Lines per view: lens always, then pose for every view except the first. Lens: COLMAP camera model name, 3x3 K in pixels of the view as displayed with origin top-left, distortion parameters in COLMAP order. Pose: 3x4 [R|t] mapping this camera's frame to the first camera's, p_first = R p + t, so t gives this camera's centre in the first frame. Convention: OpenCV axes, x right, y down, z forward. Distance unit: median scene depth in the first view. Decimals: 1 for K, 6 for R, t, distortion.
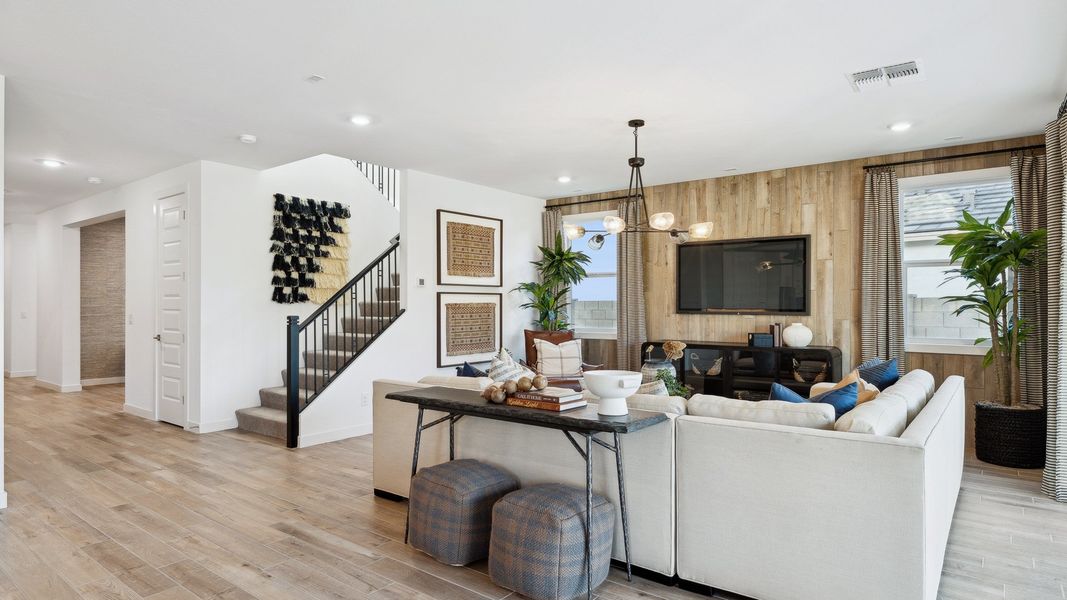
lens RADIAL K [[594.1, 0, 528.0], [0, 594.1, 304.8], [0, 0, 1]] dist [0.009992, 0.001800]
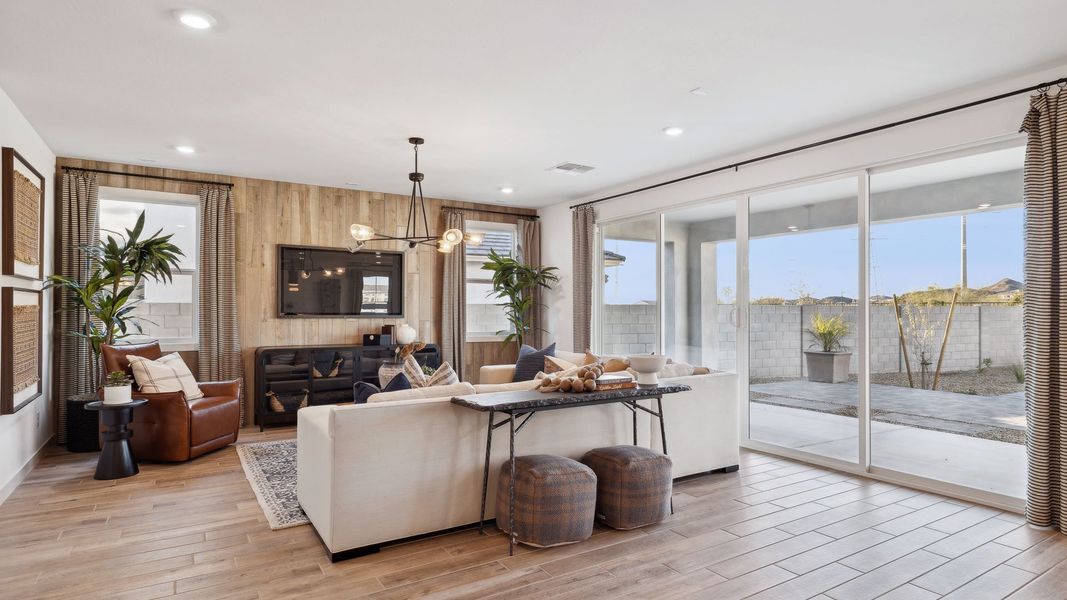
lens RADIAL K [[594.1, 0, 529.8], [0, 594.1, 302.0], [0, 0, 1]] dist [0.009992, 0.001800]
pose [[0.344441, 0.012749, 0.938721, -0.581386], [-0.000452, 0.999910, -0.013414, 0.001525], [-0.938808, 0.004196, 0.344416, 0.336032]]
